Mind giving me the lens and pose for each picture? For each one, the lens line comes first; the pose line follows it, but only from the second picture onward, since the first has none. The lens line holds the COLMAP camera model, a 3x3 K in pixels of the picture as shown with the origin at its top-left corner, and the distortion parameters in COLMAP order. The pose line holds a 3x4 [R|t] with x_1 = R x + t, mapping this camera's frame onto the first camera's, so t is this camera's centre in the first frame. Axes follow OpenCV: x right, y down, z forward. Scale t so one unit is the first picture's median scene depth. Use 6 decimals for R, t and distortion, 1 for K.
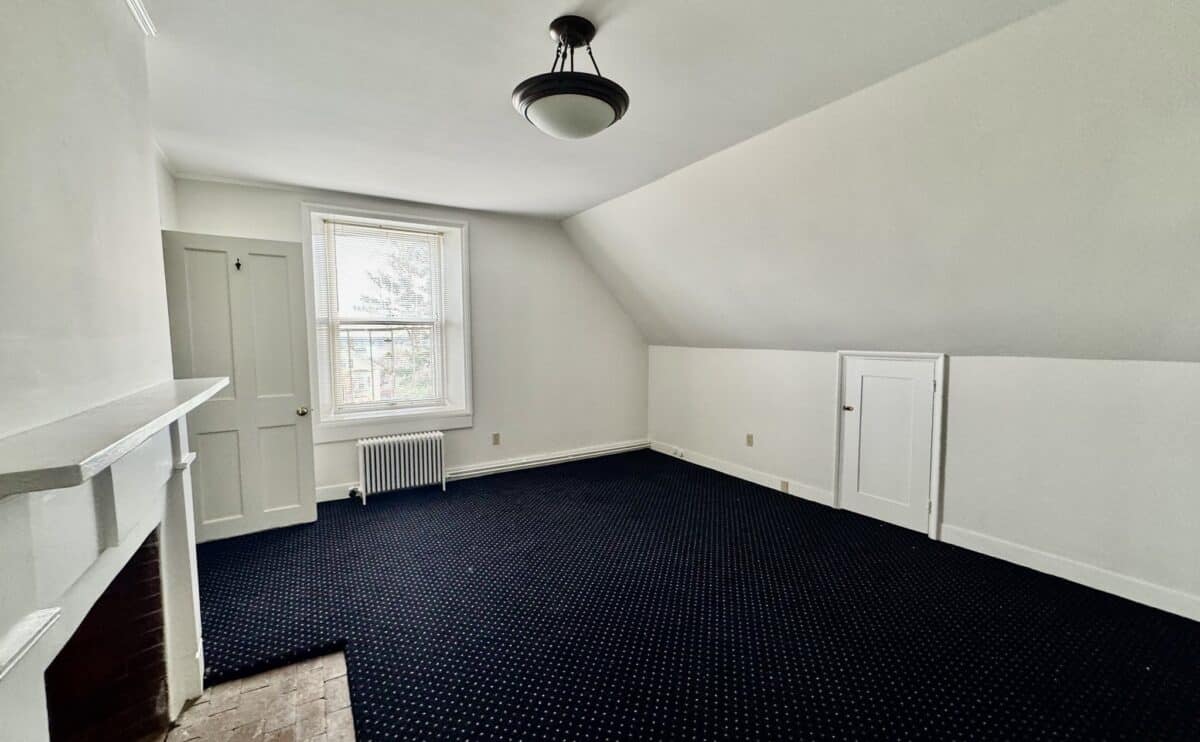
lens RADIAL K [[475.0, 0, 601.2], [0, 475.0, 370.0], [0, 0, 1]] dist [0.001320, -0.000481]
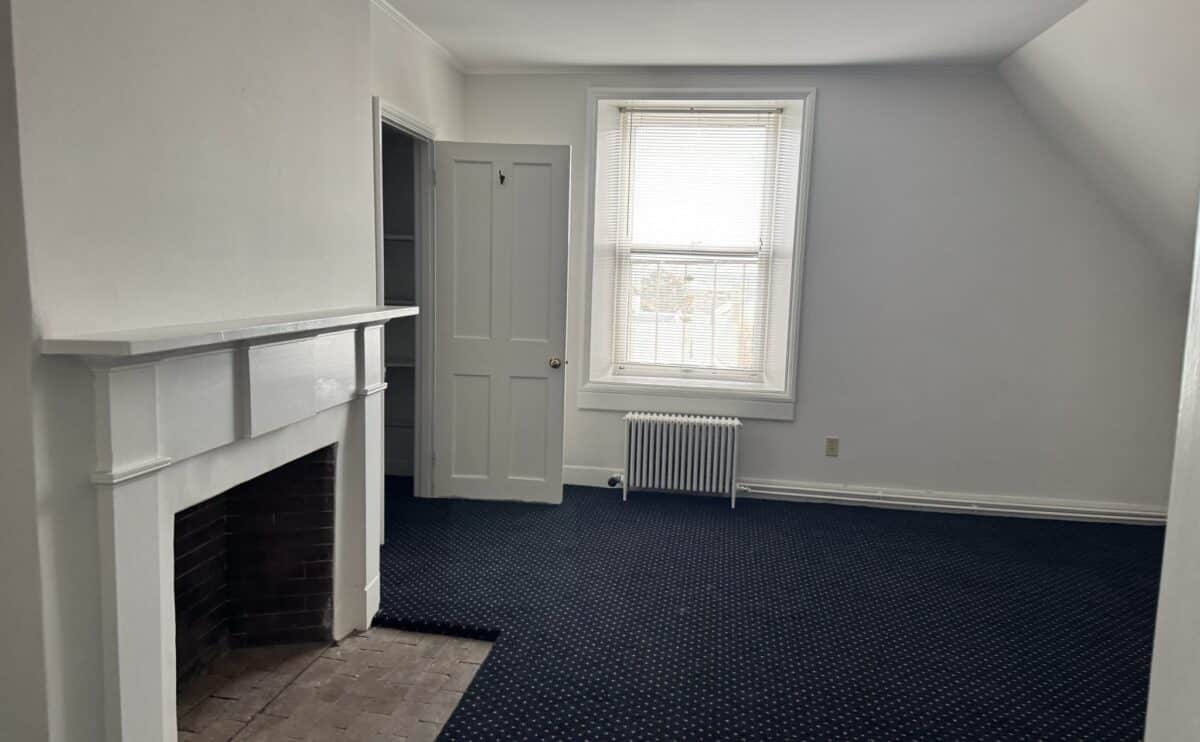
lens RADIAL K [[825.2, 0, 599.0], [0, 825.2, 371.4], [0, 0, 1]] dist [0.065579, -0.000813]
pose [[0.768478, 0.109217, -0.630486, 0.256604], [-0.083400, 0.994017, 0.070536, -0.001101], [0.634417, -0.001623, 0.772989, -0.008600]]
